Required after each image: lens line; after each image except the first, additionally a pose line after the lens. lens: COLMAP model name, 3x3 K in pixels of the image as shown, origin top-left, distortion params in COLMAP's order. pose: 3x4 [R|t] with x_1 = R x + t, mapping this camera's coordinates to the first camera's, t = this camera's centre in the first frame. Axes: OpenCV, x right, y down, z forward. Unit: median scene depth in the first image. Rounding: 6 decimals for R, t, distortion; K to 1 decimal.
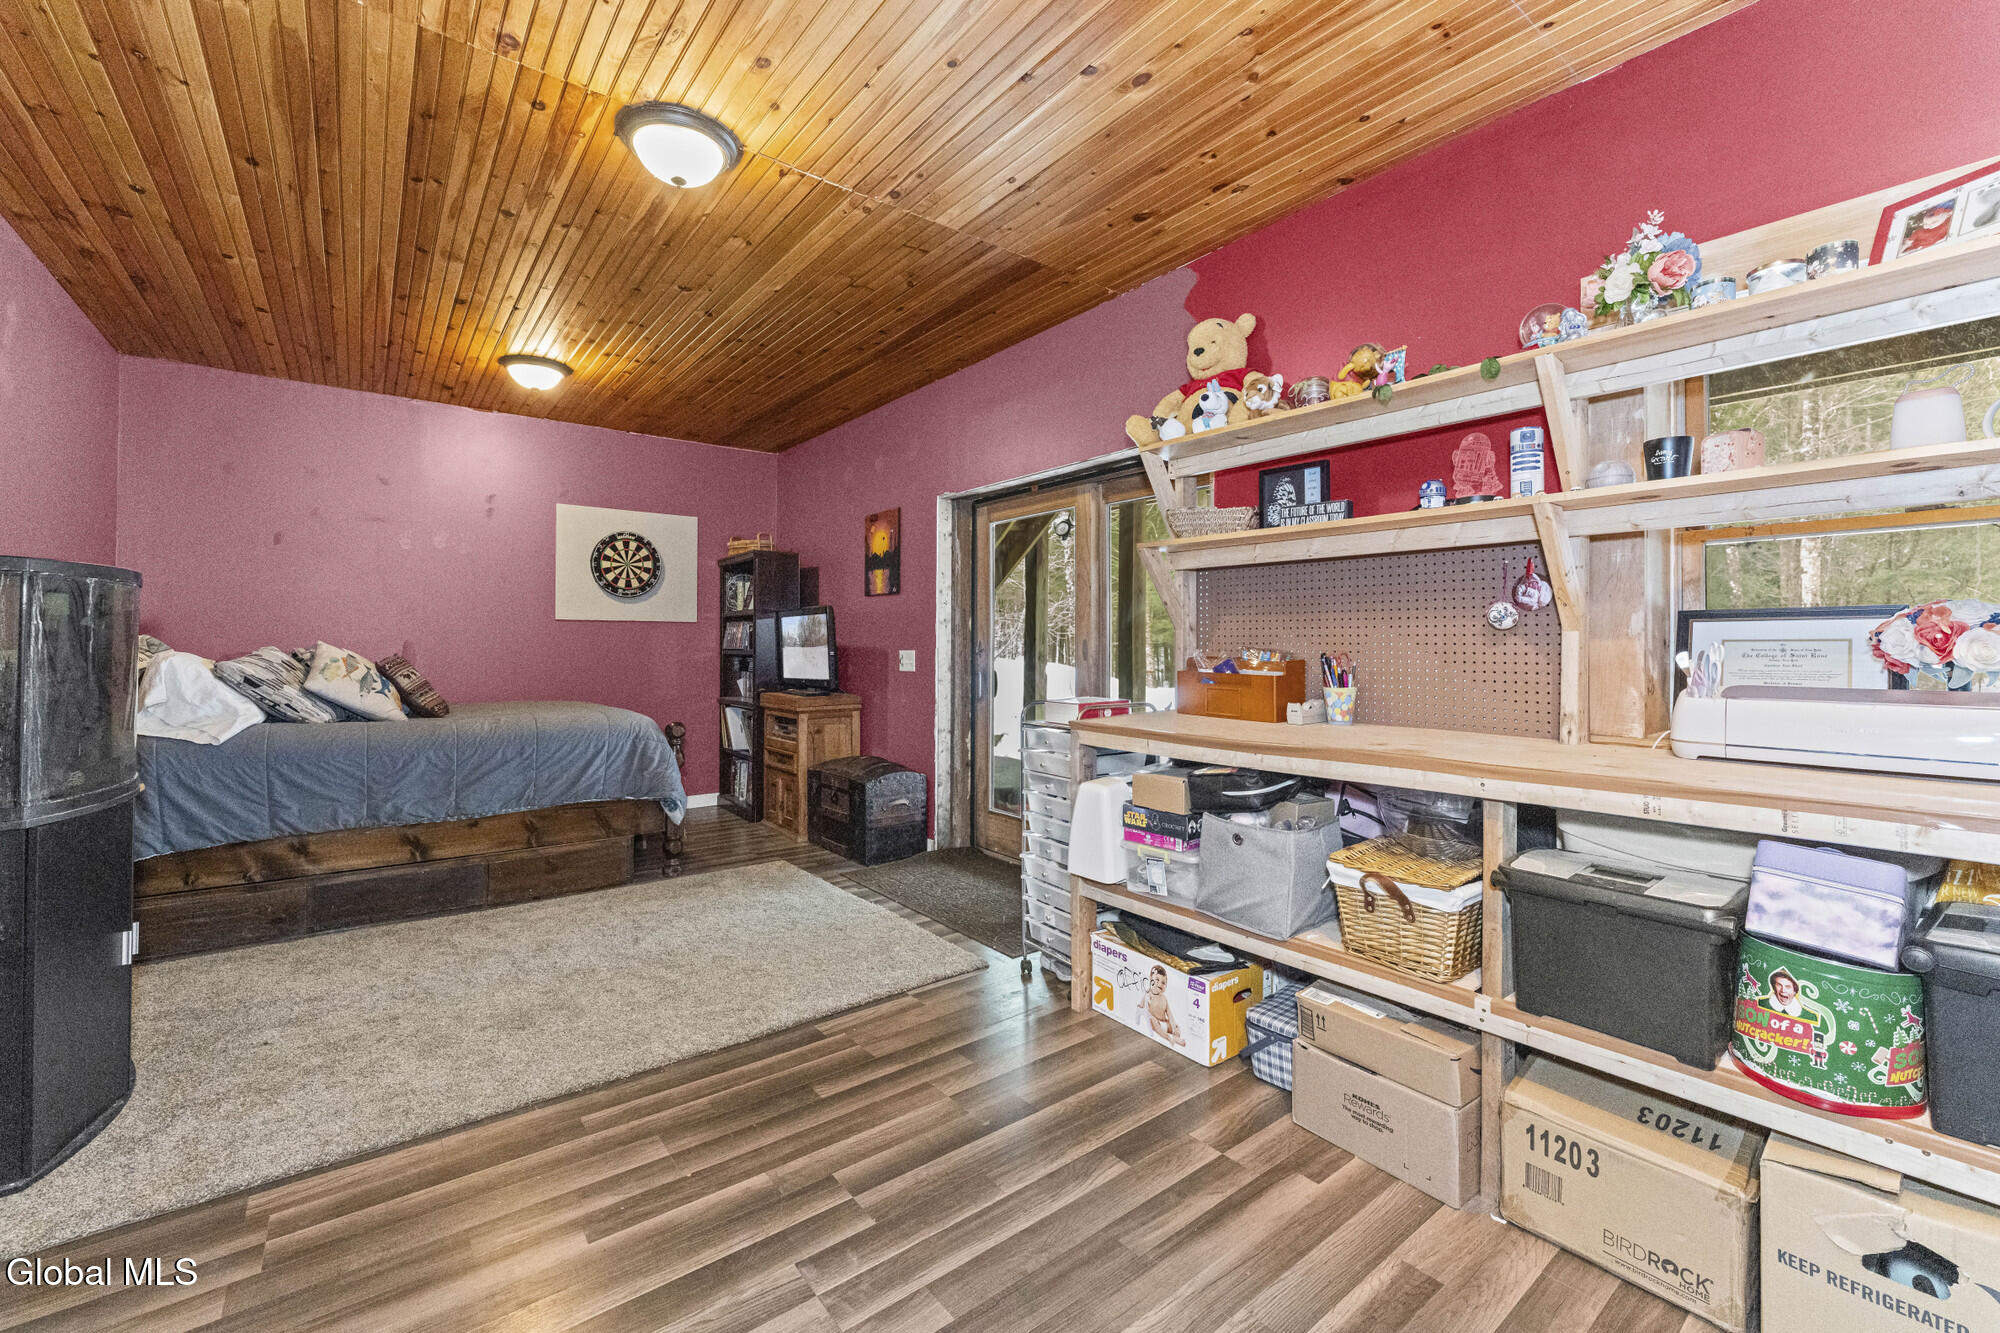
lens RADIAL K [[812.1, 0, 1000.0], [0, 812.1, 666.5], [0, 0, 1]] dist [-0.000074, -0.000276]
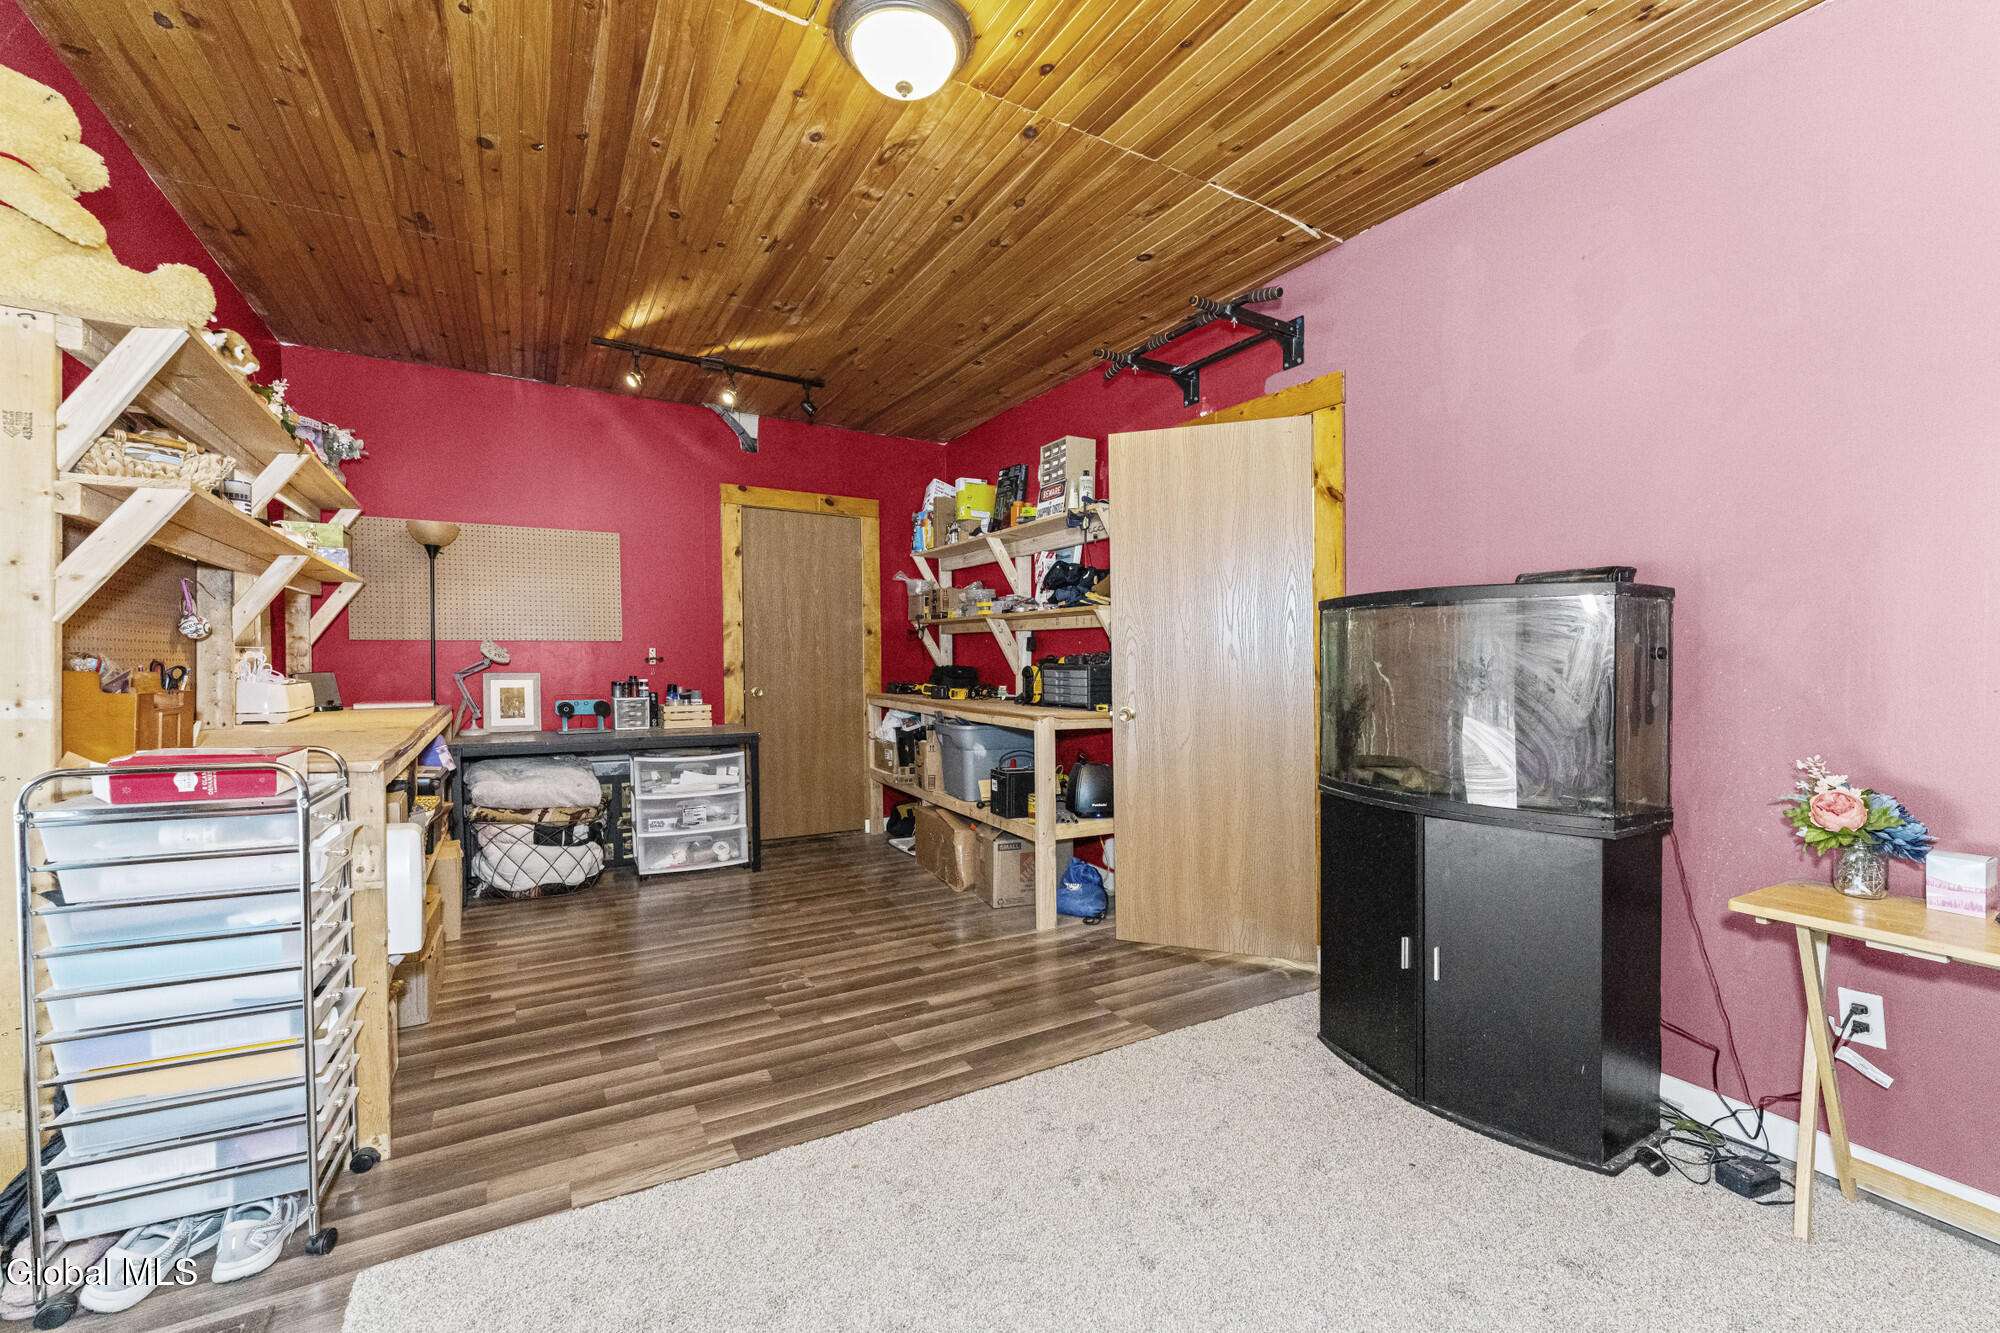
lens RADIAL K [[812.1, 0, 1000.0], [0, 812.1, 666.5], [0, 0, 1]] dist [-0.000074, -0.000276]
pose [[-0.990373, -0.009426, 0.138104, -0.762610], [-0.003818, 0.999160, 0.040812, -0.067563], [-0.138373, 0.039892, -0.989576, 2.271474]]
